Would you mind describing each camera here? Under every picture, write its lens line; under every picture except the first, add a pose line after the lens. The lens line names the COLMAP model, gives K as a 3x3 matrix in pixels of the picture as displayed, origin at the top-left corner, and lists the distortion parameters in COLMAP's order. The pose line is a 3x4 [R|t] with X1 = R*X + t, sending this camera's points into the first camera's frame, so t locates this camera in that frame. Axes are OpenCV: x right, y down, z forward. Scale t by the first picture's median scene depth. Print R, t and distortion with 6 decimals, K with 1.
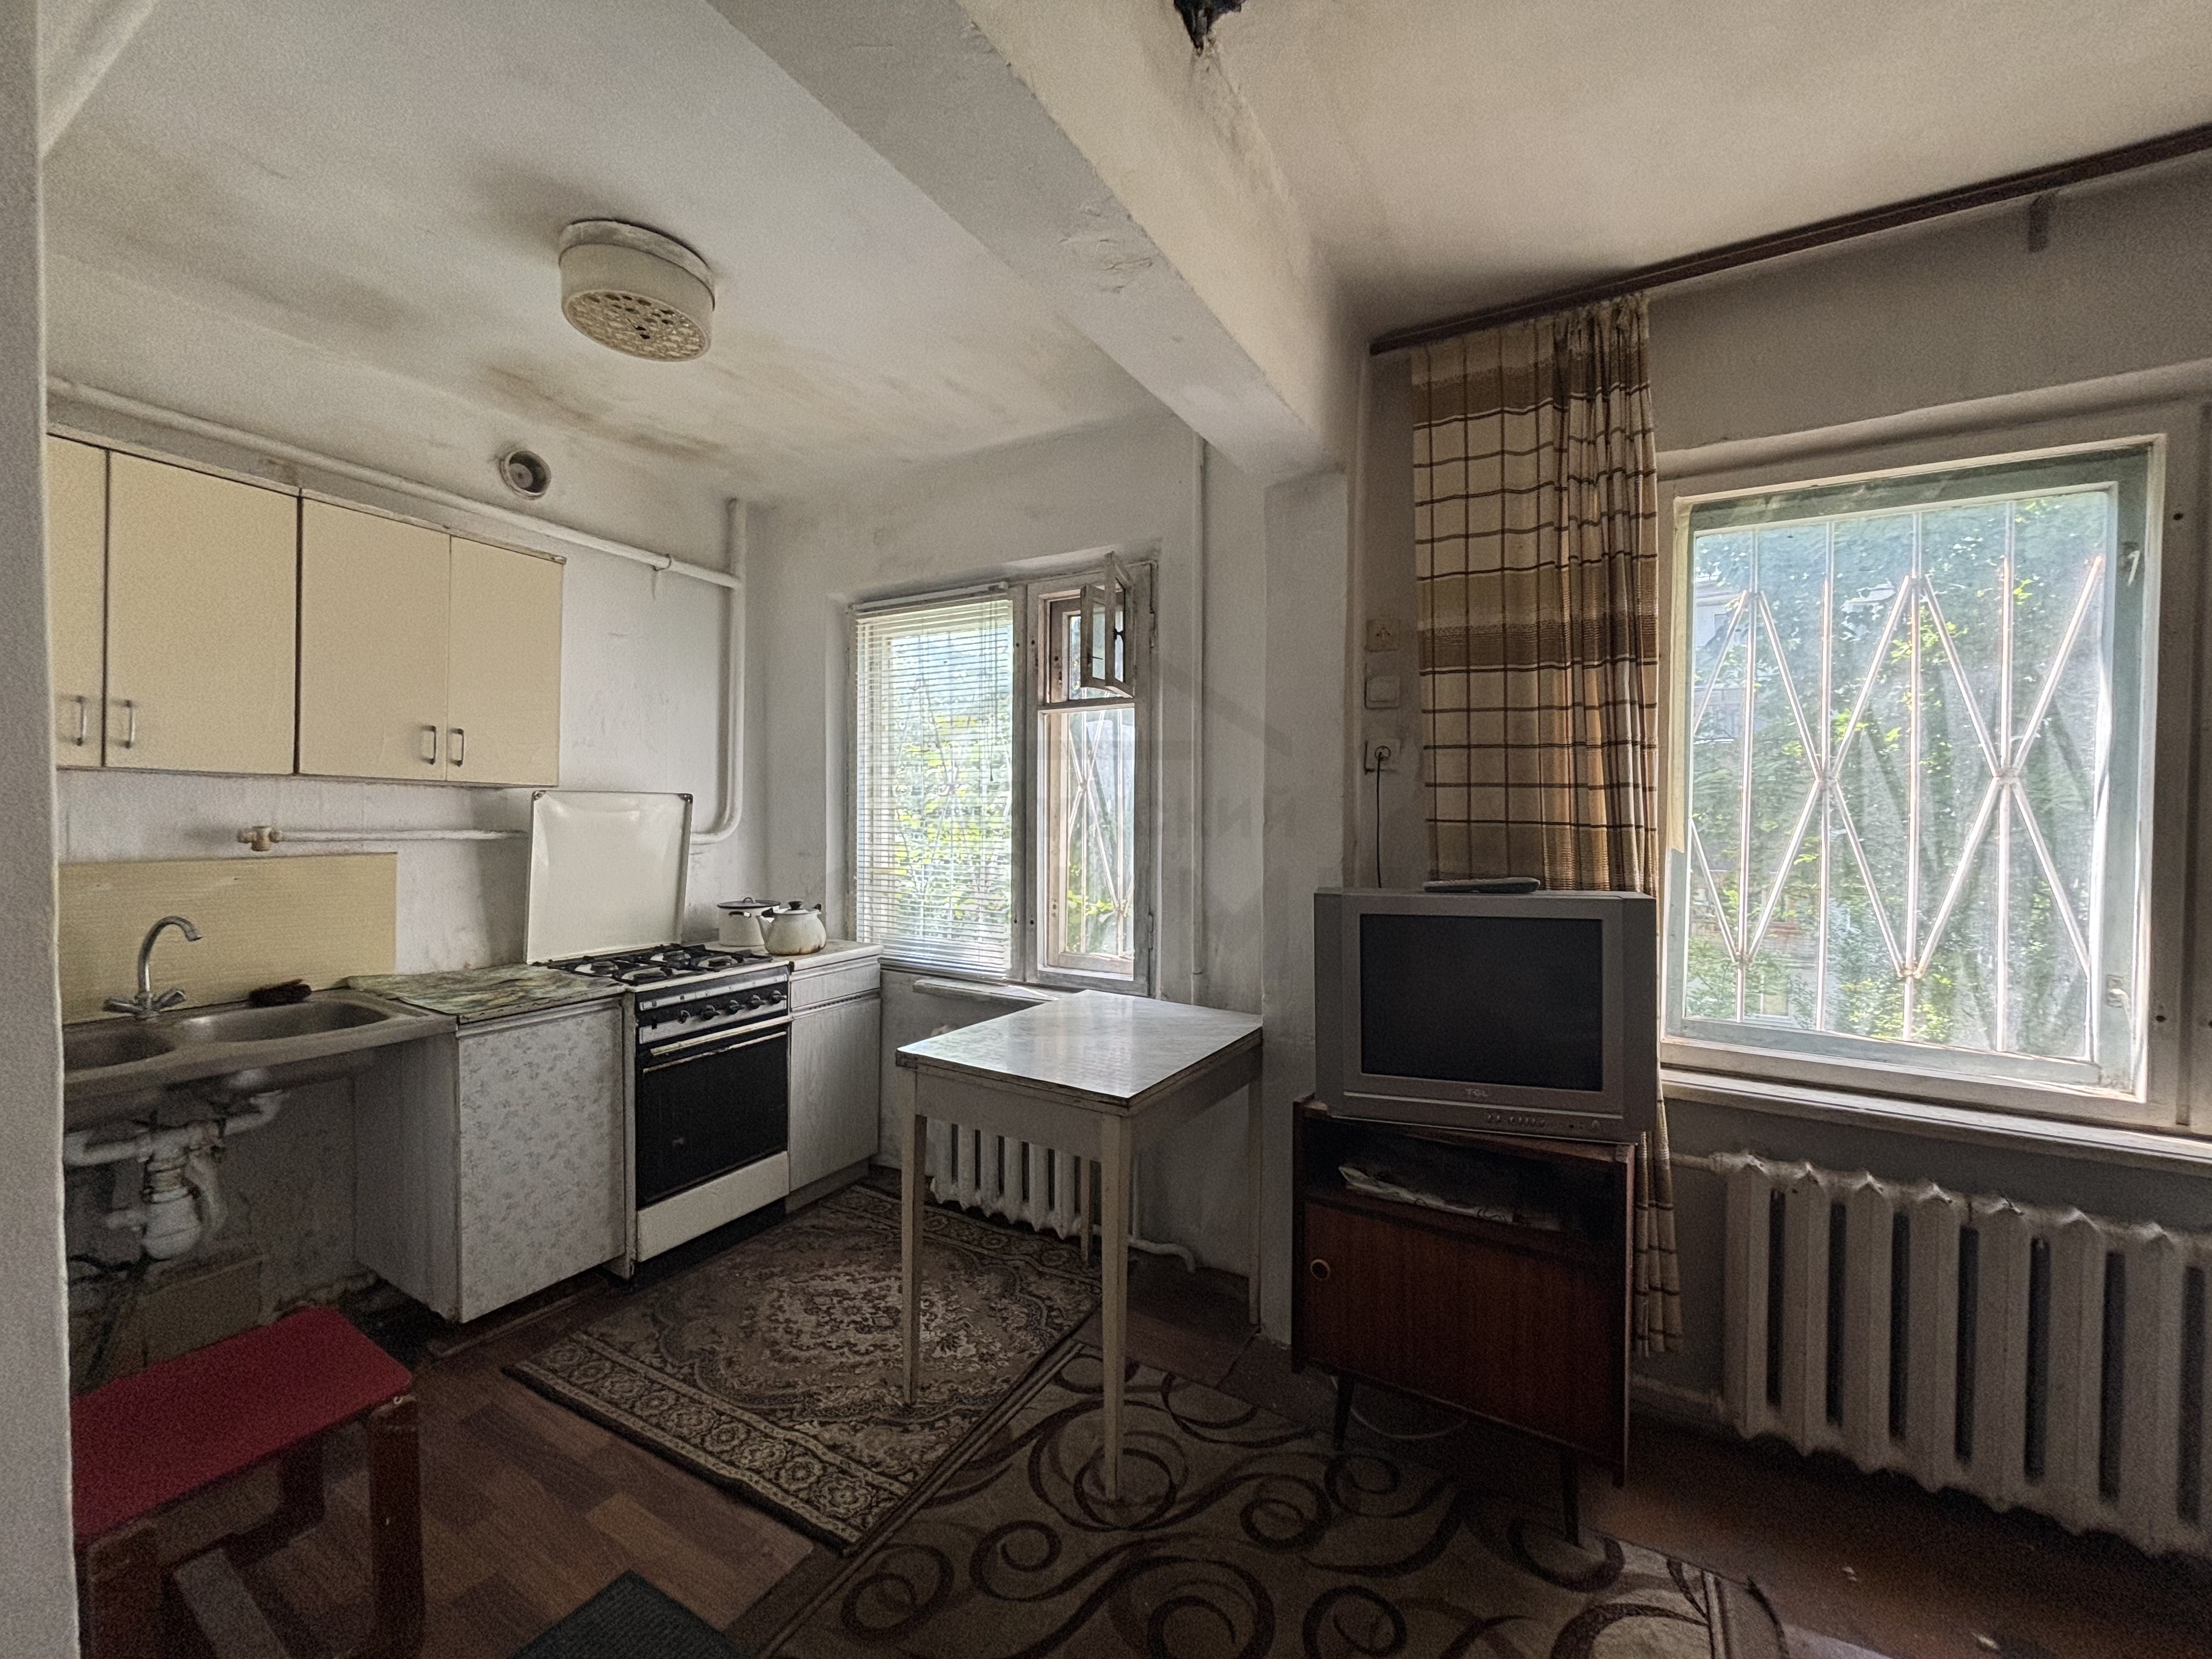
lens RADIAL K [[885.0, 0, 1115.1], [0, 885.0, 814.8], [0, 0, 1]] dist [-0.002488, -0.000276]
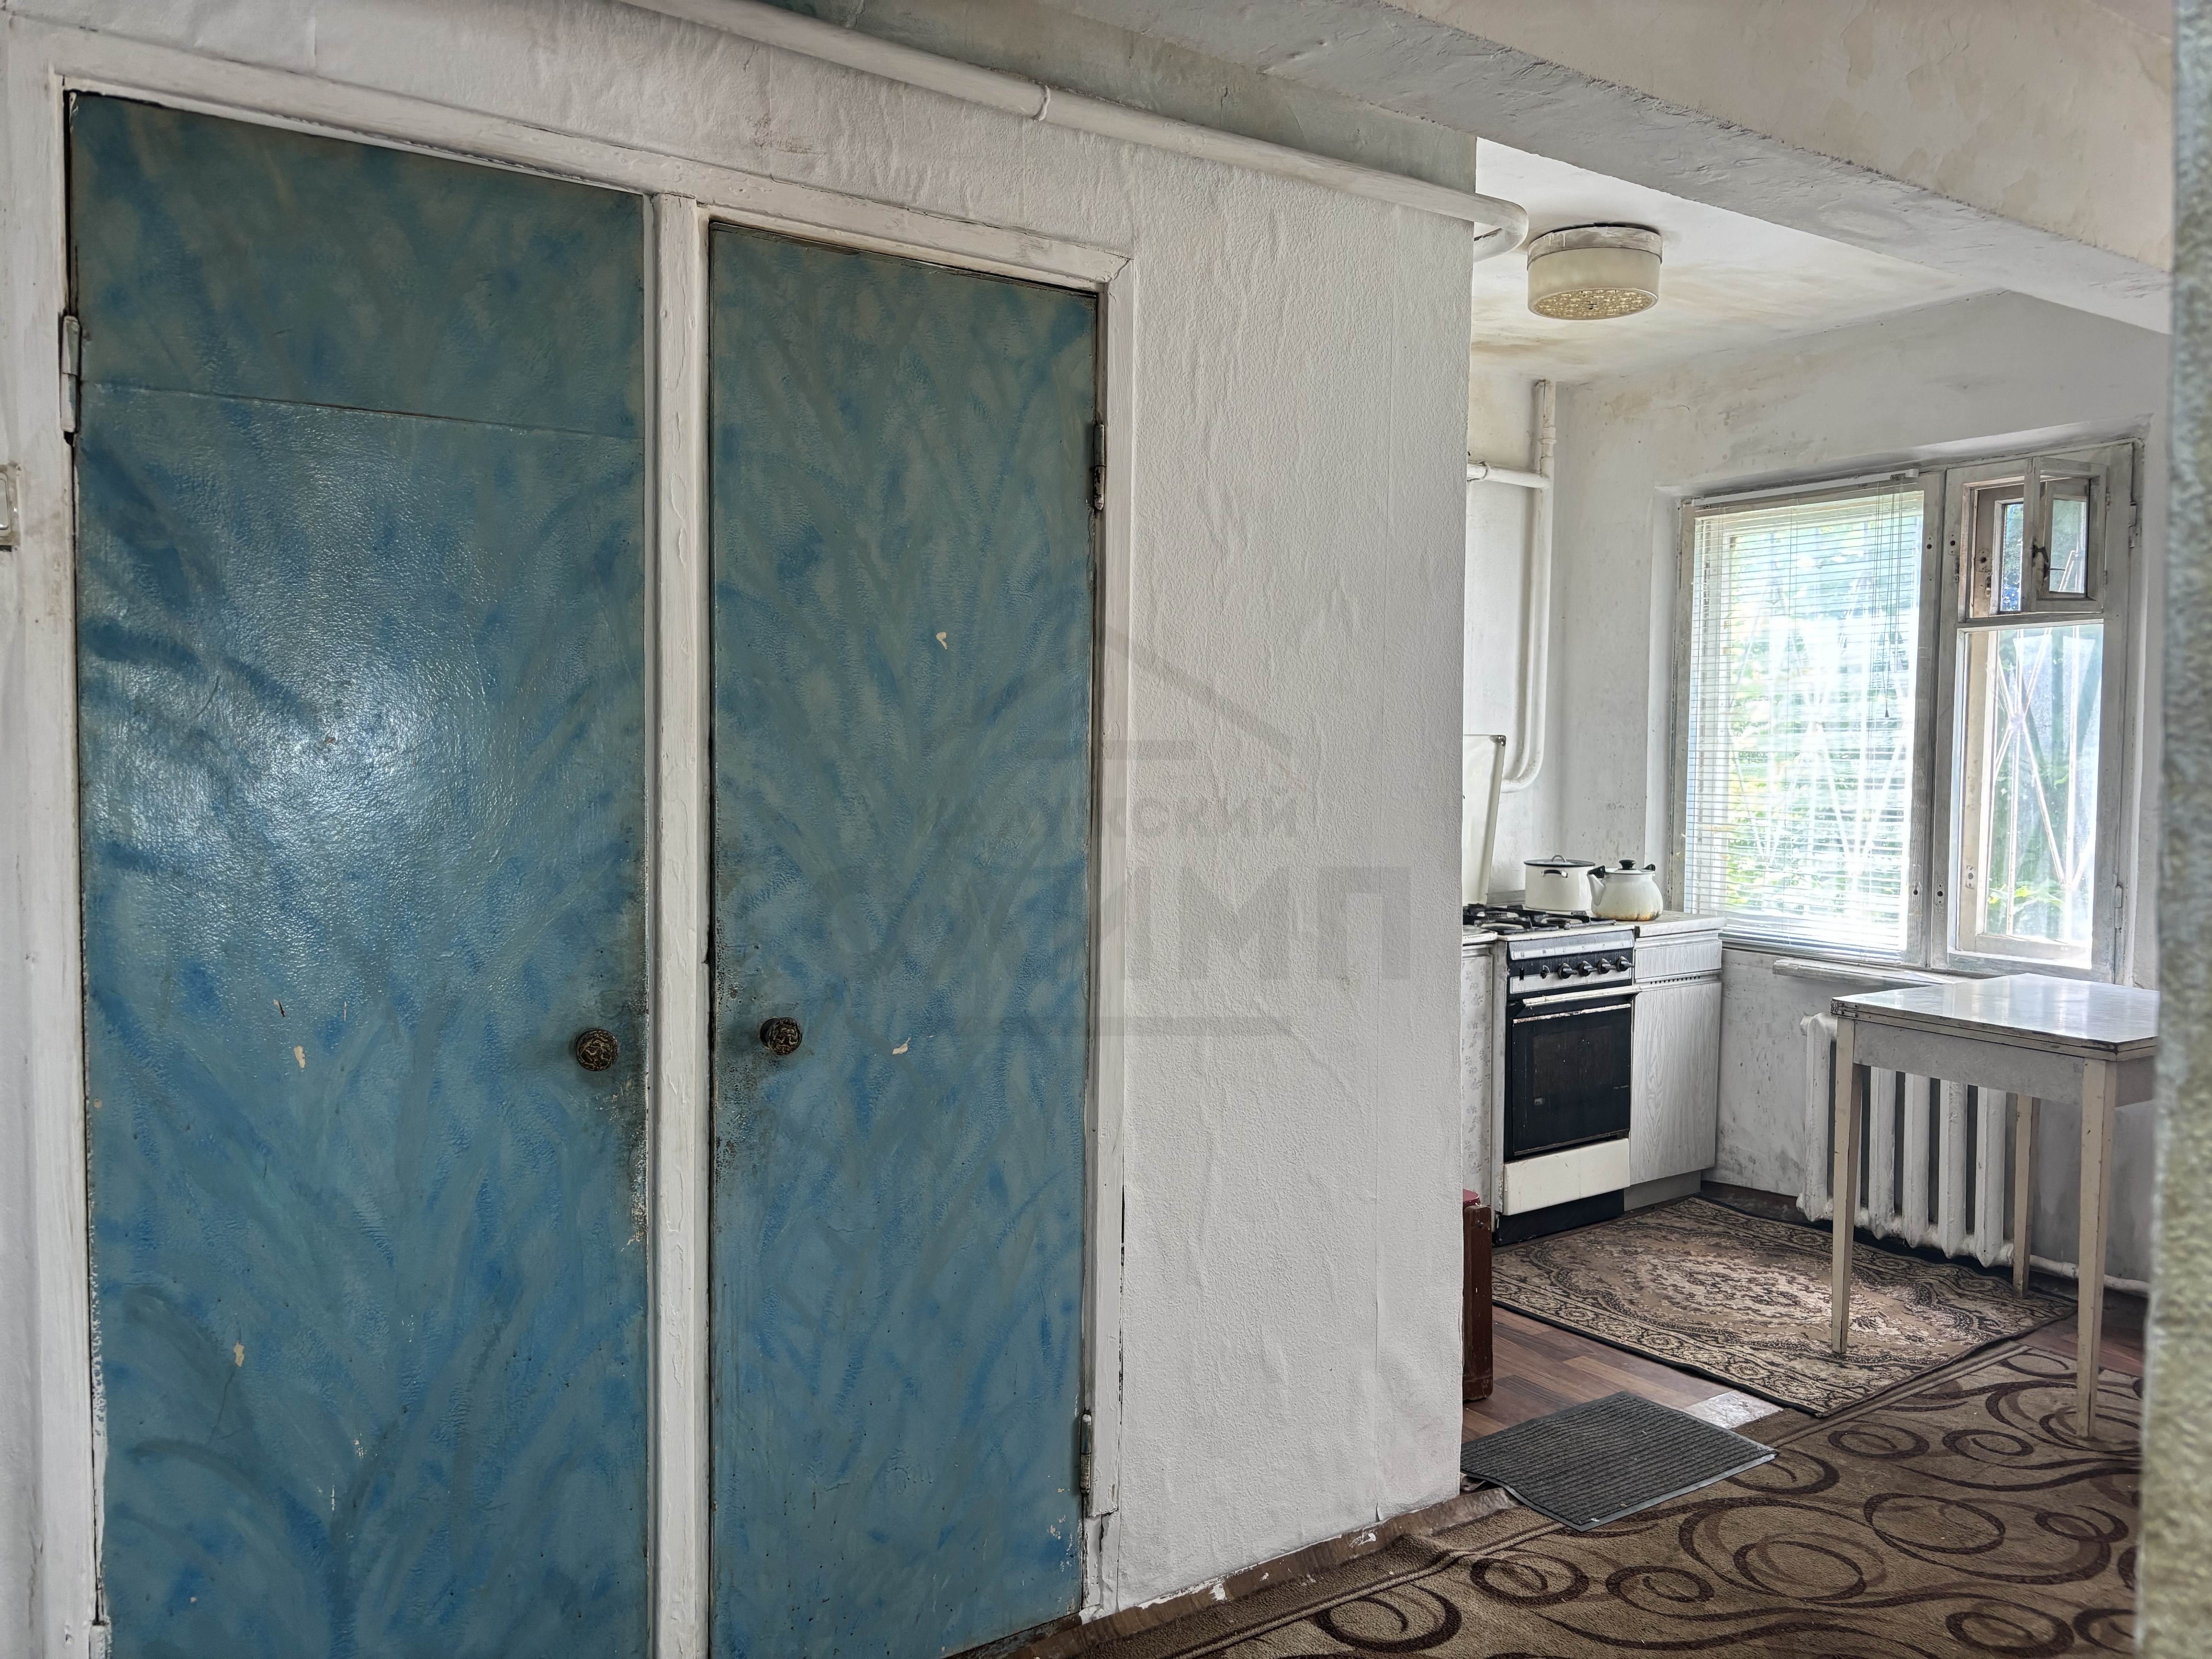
lens RADIAL K [[1645.3, 0, 1105.4], [0, 1645.3, 833.5], [0, 0, 1]] dist [0.014547, -0.014586]
pose [[0.892208, 0.020808, -0.451145, -0.099823], [0.002014, 0.998745, 0.050049, -0.009435], [0.451620, -0.045563, 0.891046, -0.699561]]
